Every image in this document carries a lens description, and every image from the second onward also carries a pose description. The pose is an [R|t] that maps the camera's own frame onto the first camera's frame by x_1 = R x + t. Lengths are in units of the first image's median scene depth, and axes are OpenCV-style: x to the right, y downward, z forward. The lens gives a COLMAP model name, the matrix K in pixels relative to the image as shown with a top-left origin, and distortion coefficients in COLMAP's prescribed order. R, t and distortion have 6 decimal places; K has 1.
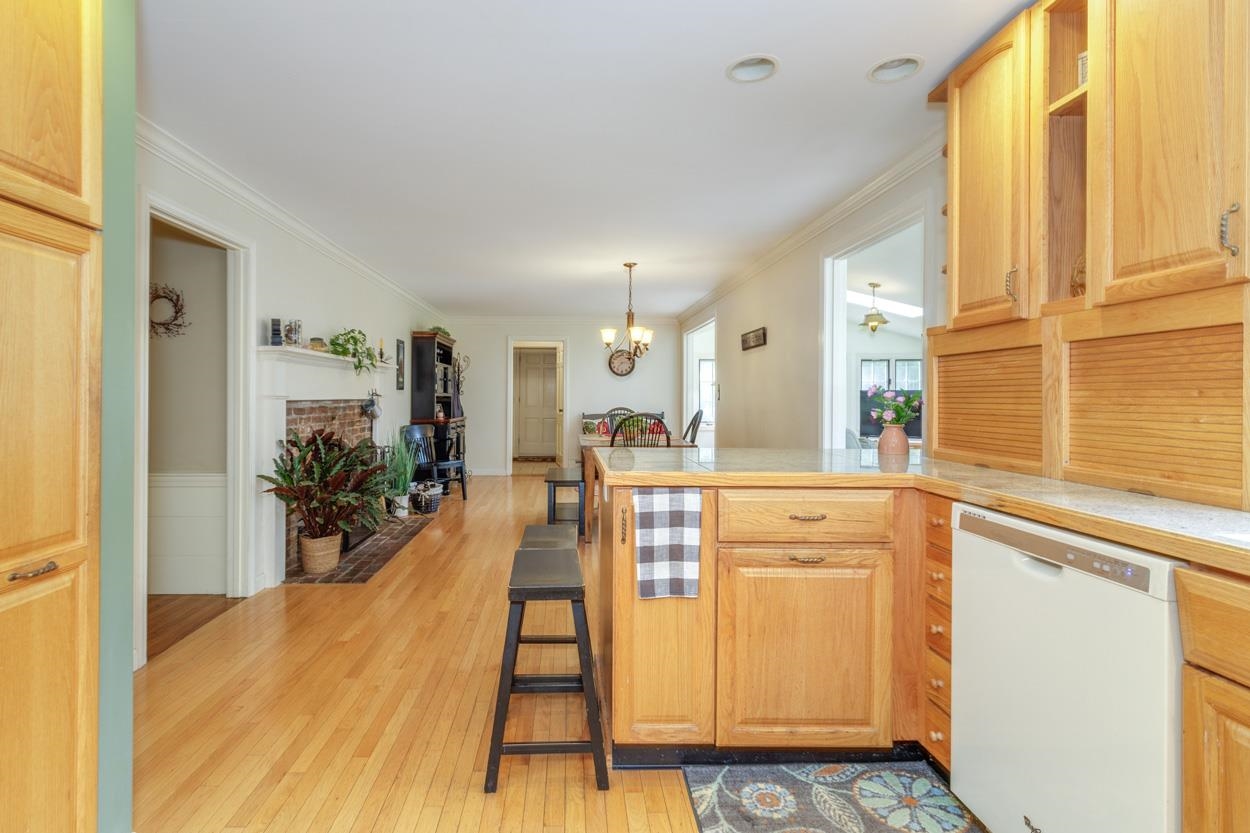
lens RADIAL K [[630.1, 0, 570.9], [0, 630.1, 397.1], [0, 0, 1]] dist [0.003896, 0.000338]
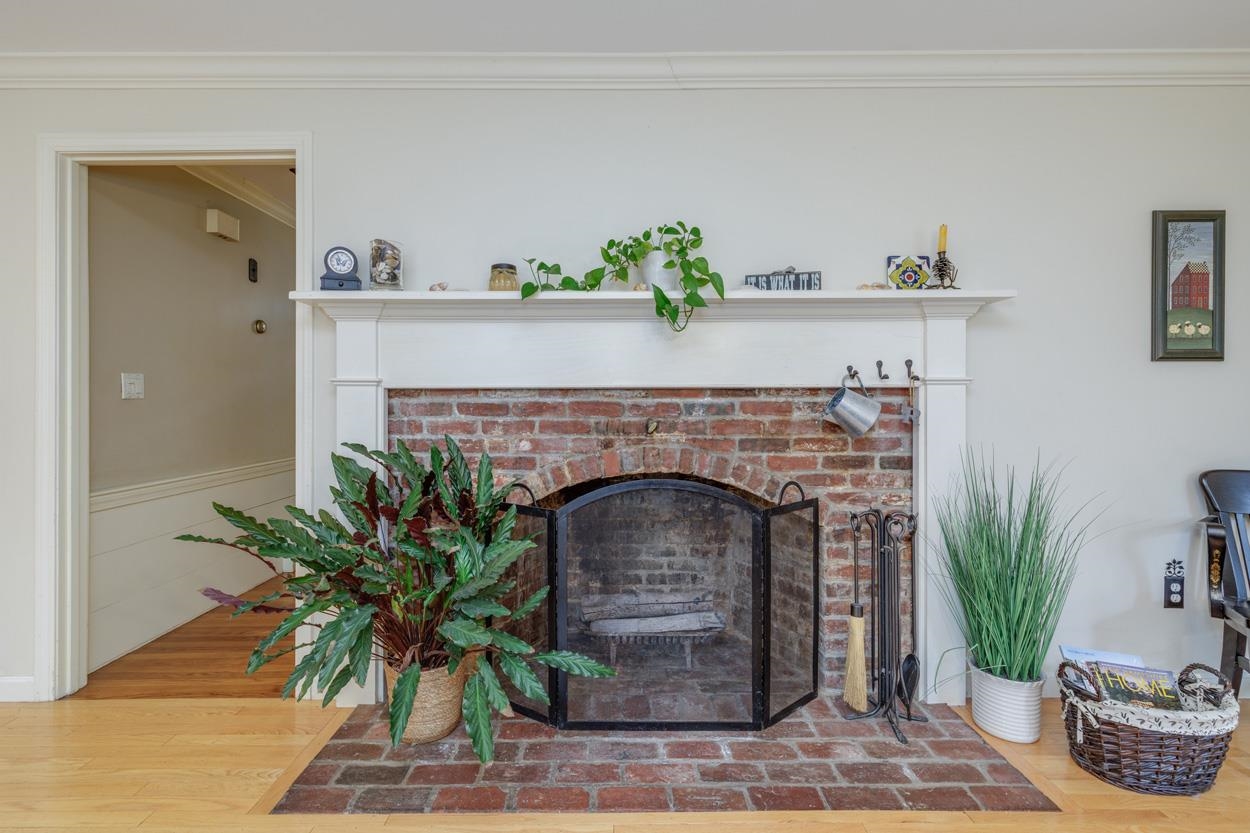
lens RADIAL K [[564.5, 0, 609.3], [0, 564.5, 399.1], [0, 0, 1]] dist [0.004875, -0.000637]
pose [[-0.007516, -0.005022, -0.999959, 0.126926], [-0.000033, 0.999987, -0.005022, 0.039354], [0.999972, -0.000005, -0.007516, 2.715193]]
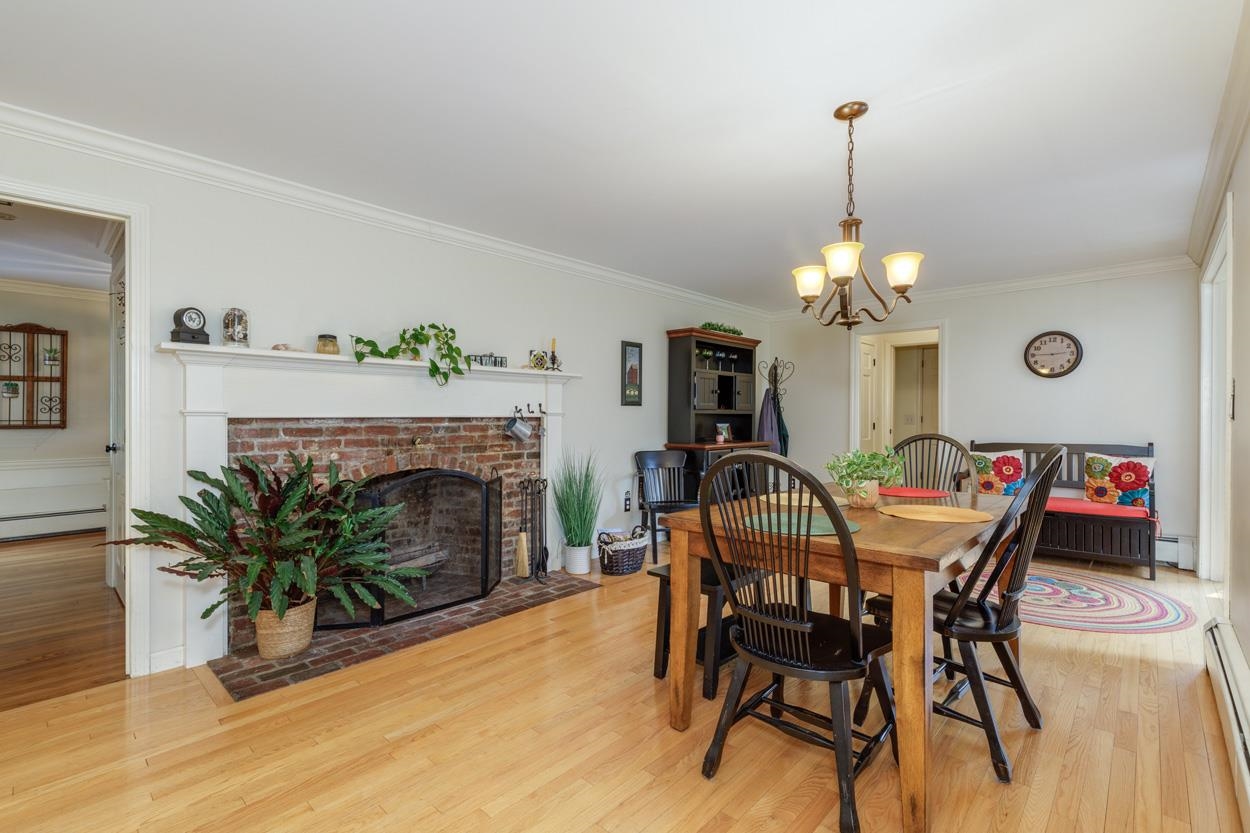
lens RADIAL K [[564.5, 0, 621.7], [0, 564.5, 418.4], [0, 0, 1]] dist [0.004875, -0.000637]
pose [[0.728827, -0.000144, -0.684698, 0.779608], [0.001006, 0.999999, 0.000860, 0.013474], [0.684698, -0.001316, 0.728826, 1.882557]]
